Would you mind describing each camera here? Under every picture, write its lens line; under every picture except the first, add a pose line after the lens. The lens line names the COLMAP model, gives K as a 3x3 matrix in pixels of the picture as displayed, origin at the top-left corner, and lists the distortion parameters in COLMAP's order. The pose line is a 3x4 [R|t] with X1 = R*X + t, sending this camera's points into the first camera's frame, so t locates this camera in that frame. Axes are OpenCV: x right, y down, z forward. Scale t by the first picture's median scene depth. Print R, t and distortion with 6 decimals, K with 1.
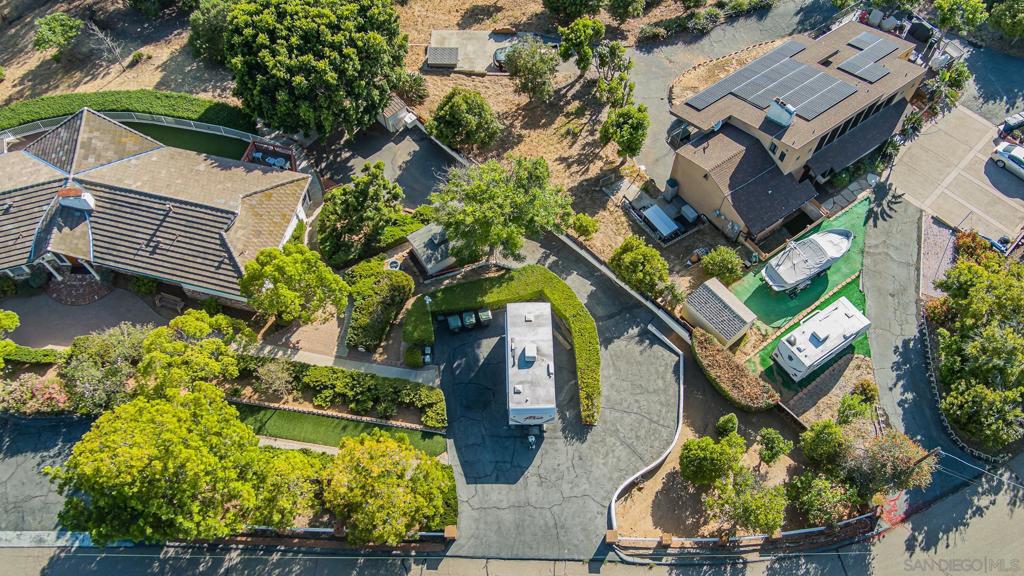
lens RADIAL K [[849.3, 0, 511.2], [0, 849.3, 288.1], [0, 0, 1]] dist [-0.053248, 0.007825]
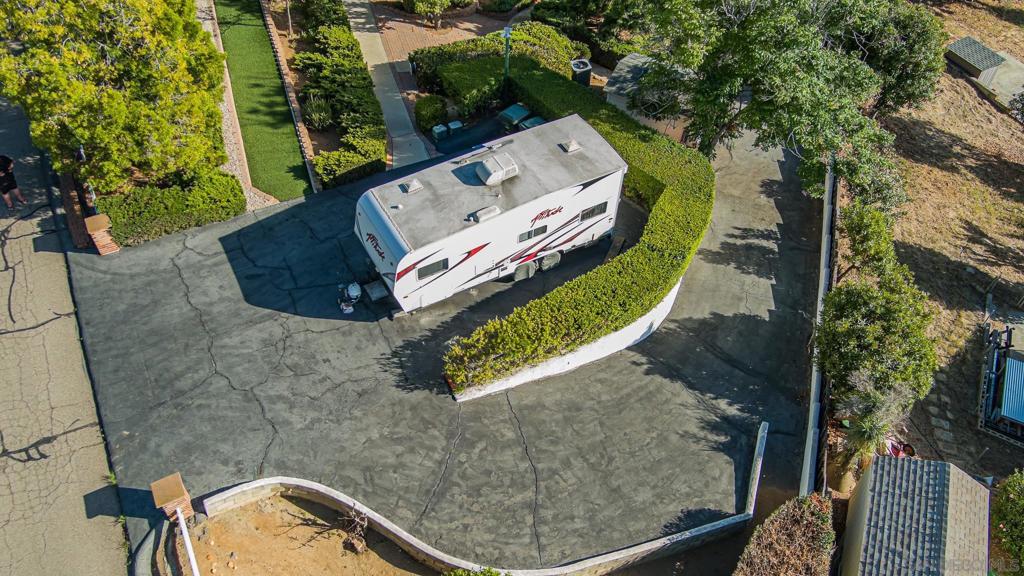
lens RADIAL K [[849.3, 0, 511.6], [0, 849.3, 288.9], [0, 0, 1]] dist [-0.053248, 0.007825]
pose [[0.472383, 0.665874, -0.577466, 0.327020], [-0.782522, 0.618342, 0.072883, 0.074337], [0.405603, 0.417451, 0.813155, 0.644510]]
